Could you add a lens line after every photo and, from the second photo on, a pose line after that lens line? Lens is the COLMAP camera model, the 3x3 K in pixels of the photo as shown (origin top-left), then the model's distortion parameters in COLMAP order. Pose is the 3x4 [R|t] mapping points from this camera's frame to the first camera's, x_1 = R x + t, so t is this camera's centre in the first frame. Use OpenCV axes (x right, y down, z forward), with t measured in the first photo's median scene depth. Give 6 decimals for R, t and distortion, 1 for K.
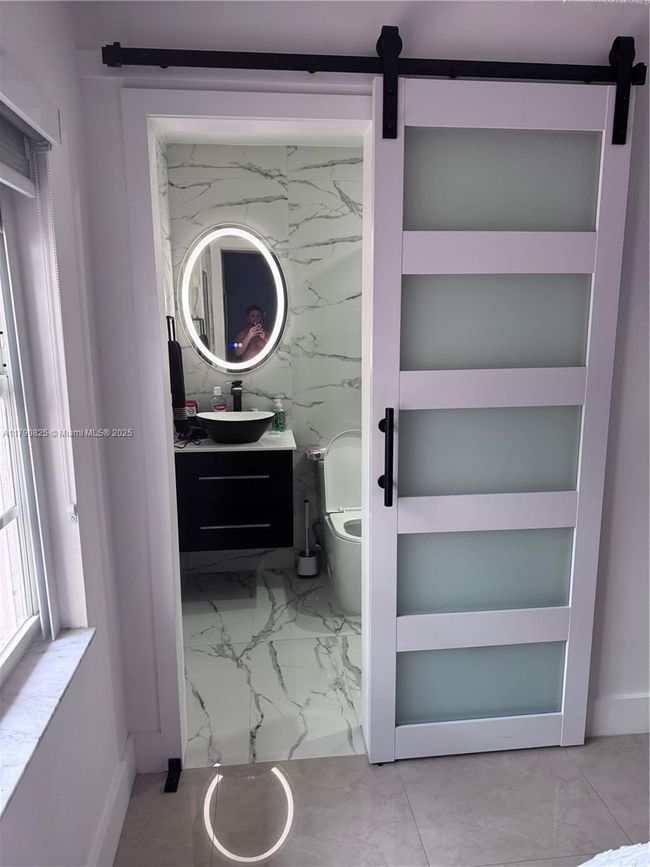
lens RADIAL K [[601.4, 0, 325.0], [0, 601.4, 433.5], [0, 0, 1]] dist [0.060630, -0.107546]
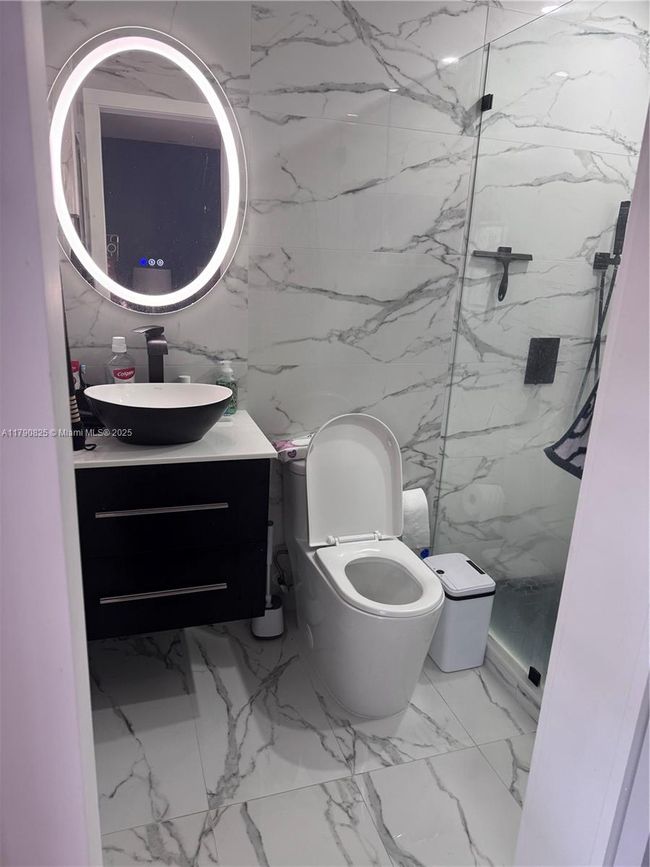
lens RADIAL K [[601.4, 0, 325.0], [0, 601.4, 433.5], [0, 0, 1]] dist [0.060630, -0.107546]
pose [[0.975899, -0.007163, 0.218103, -0.116236], [-0.016137, 0.994356, 0.104862, -0.050611], [-0.217623, -0.105854, 0.970276, 0.404985]]
